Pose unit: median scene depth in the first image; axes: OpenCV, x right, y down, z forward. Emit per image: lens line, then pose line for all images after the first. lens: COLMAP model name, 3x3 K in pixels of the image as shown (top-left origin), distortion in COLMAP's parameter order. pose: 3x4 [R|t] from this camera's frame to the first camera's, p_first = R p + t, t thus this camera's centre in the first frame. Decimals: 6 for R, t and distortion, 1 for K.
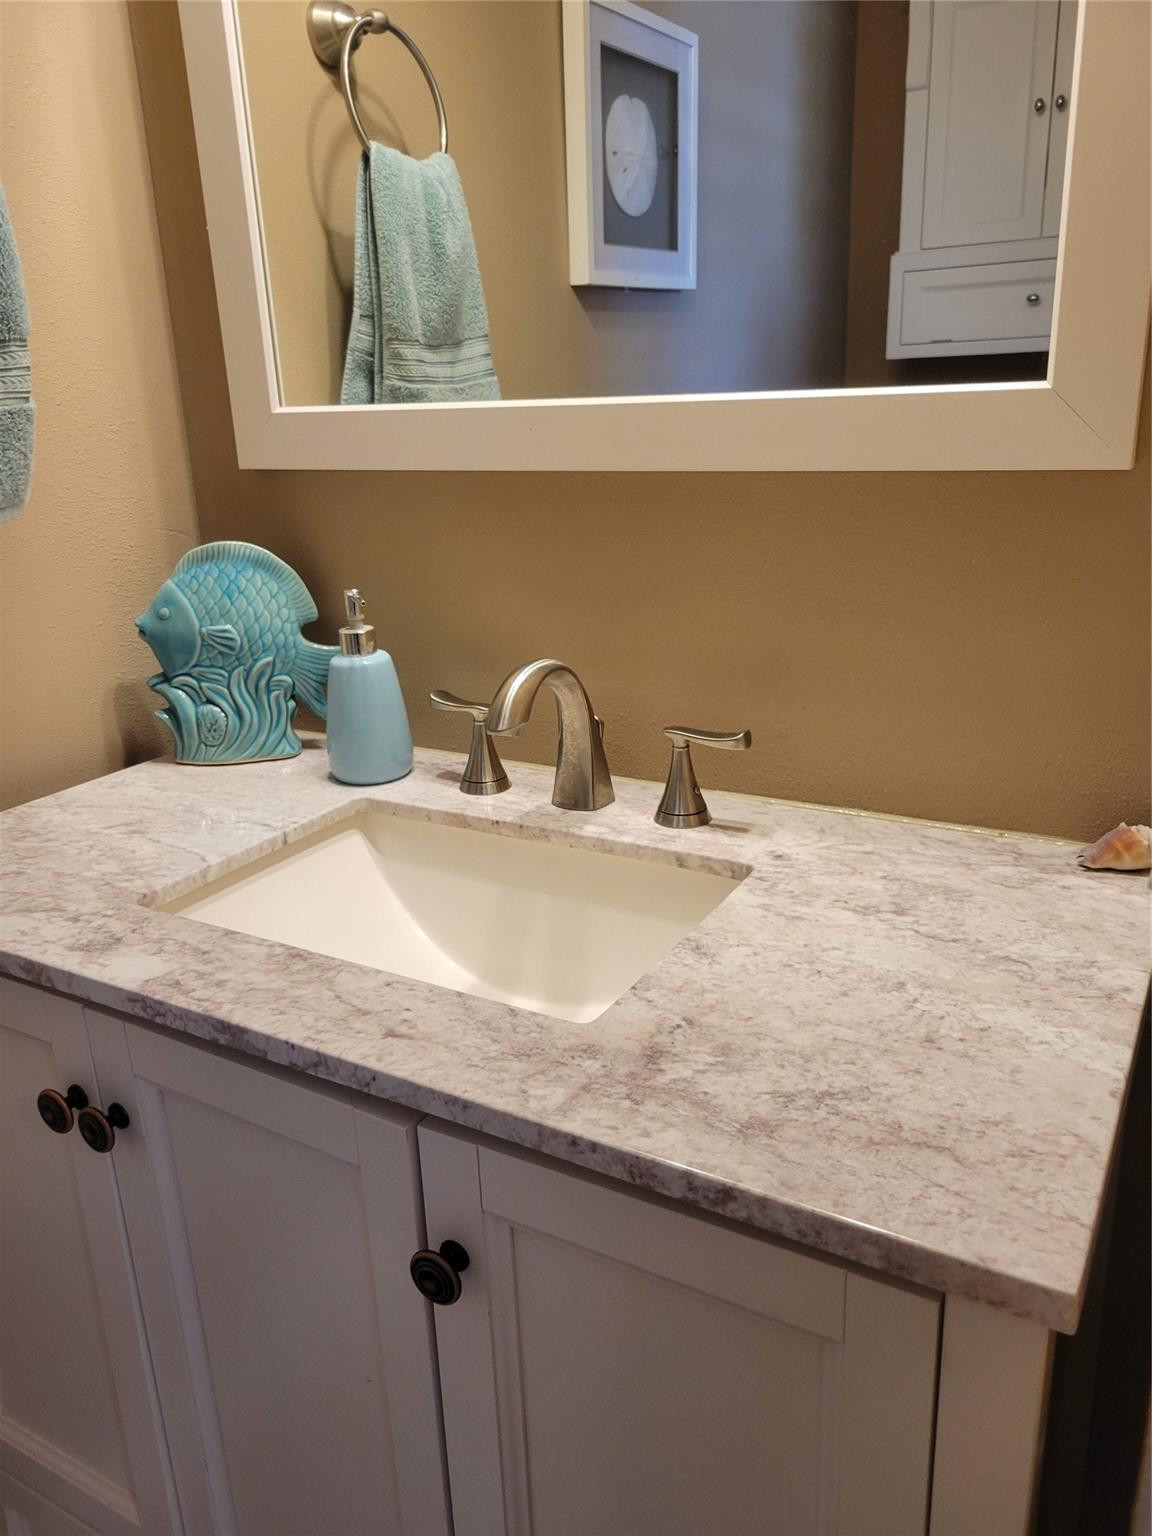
lens RADIAL K [[1167.6, 0, 575.9], [0, 1167.6, 765.6], [0, 0, 1]] dist [0.026860, -0.016019]
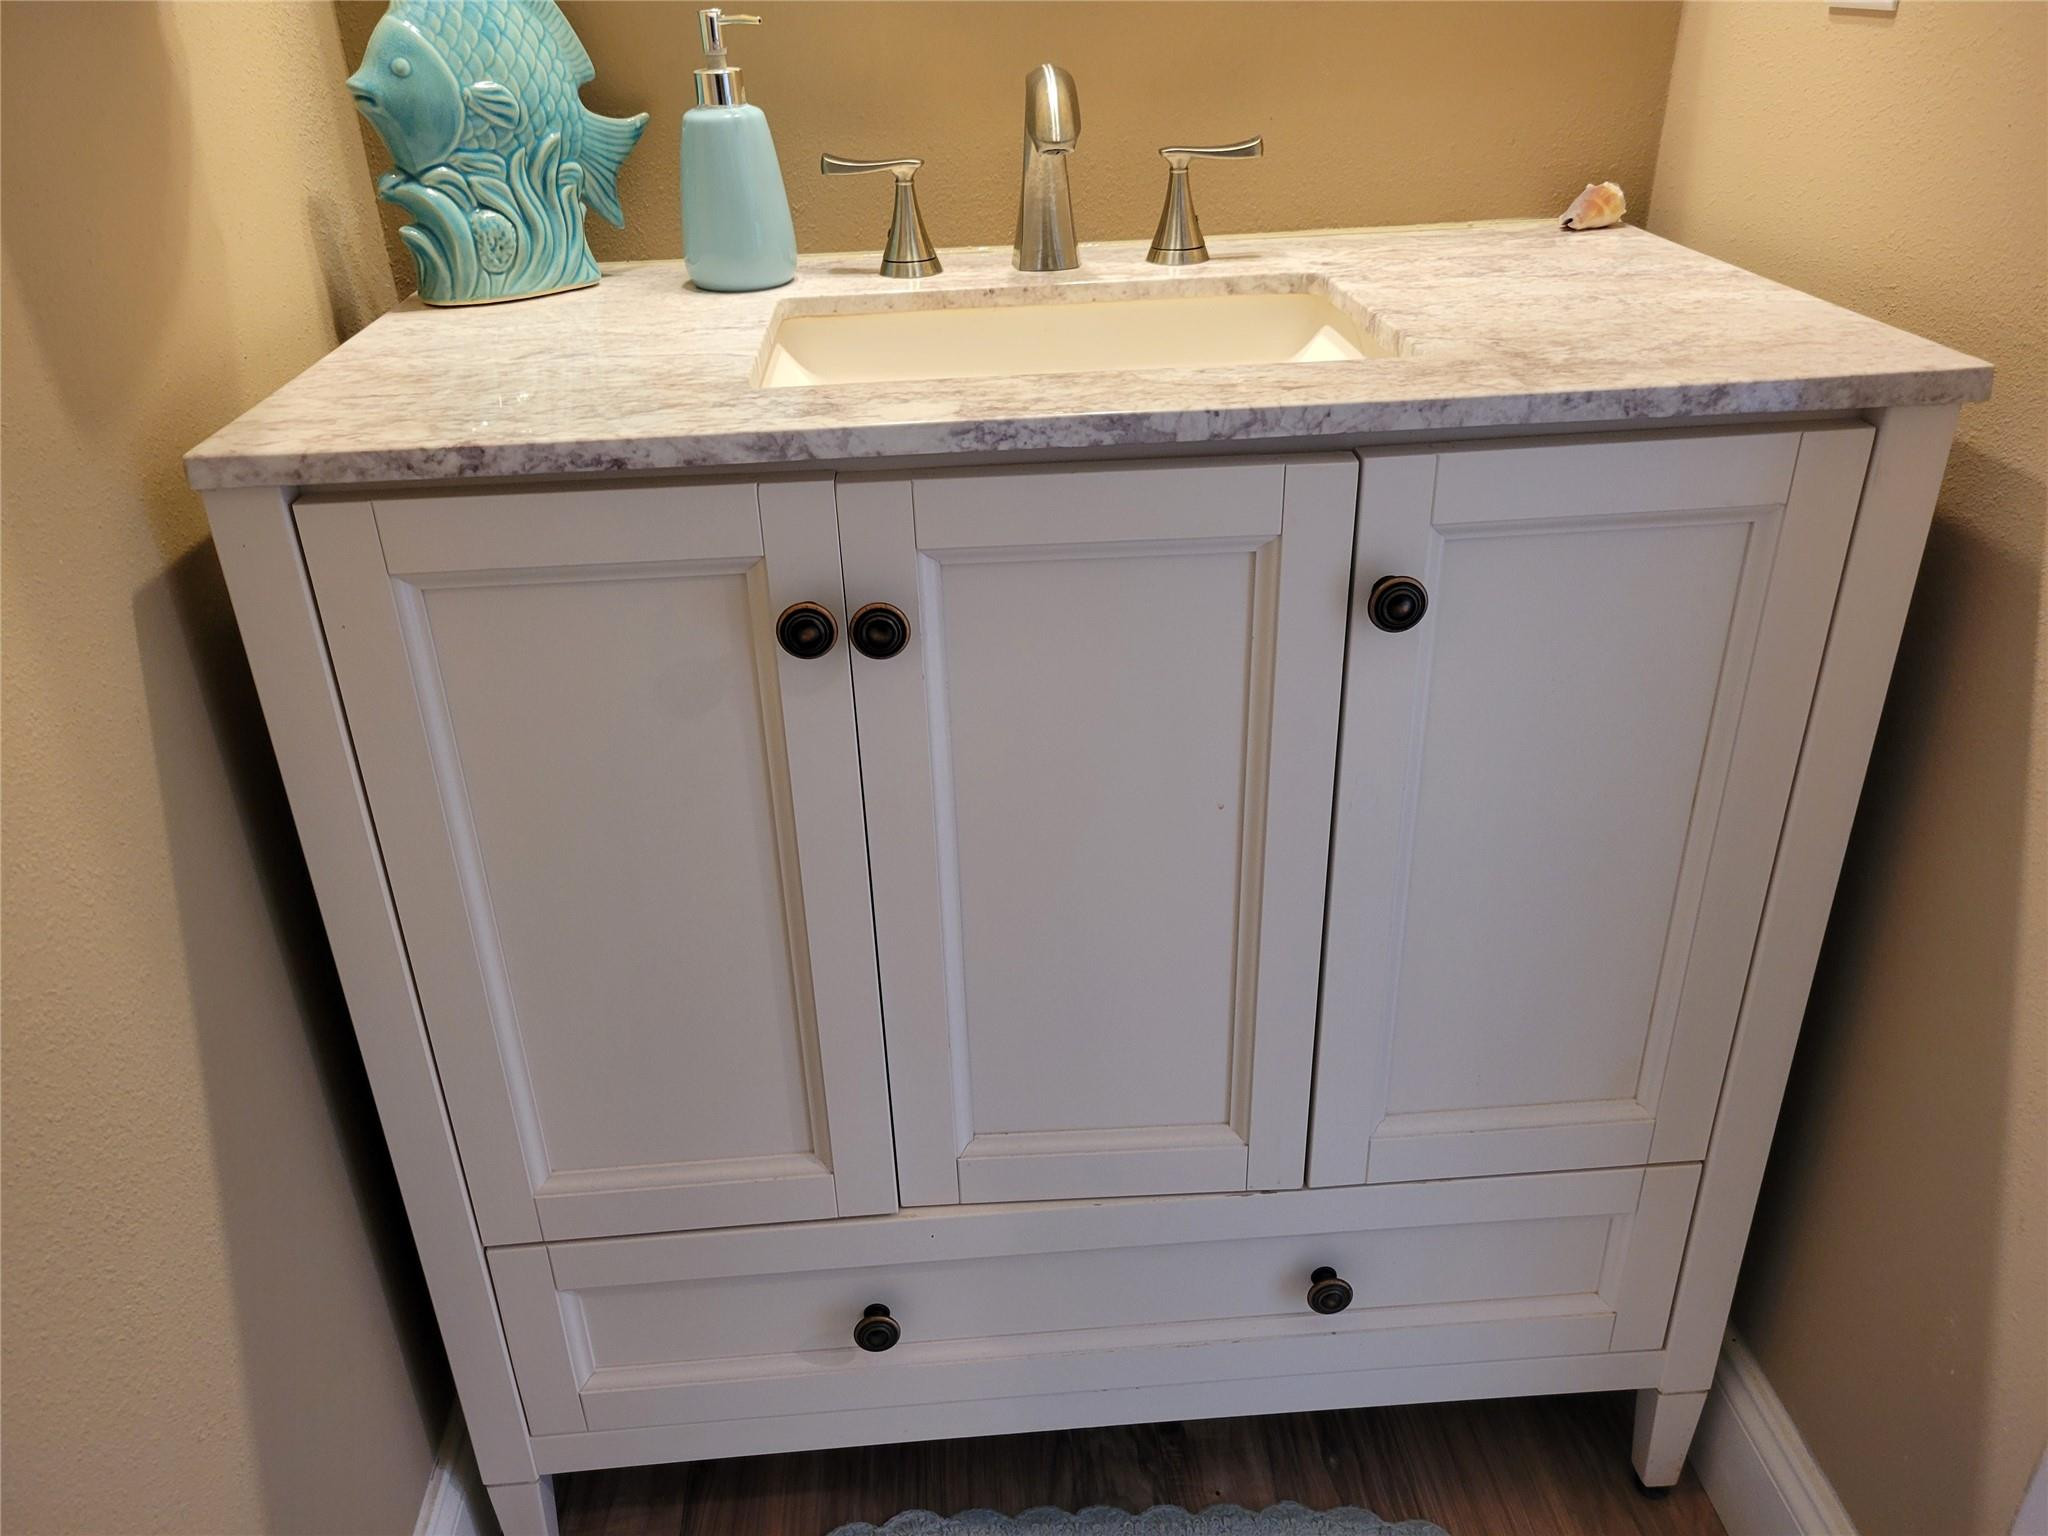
lens RADIAL K [[1556.8, 0, 1025.1], [0, 1556.8, 771.2], [0, 0, 1]] dist [0.026860, -0.016019]
pose [[0.822313, -0.255987, 0.508205, -0.614576], [0.175801, 0.963695, 0.200961, 0.139680], [-0.541198, -0.075910, 0.837462, 0.027657]]
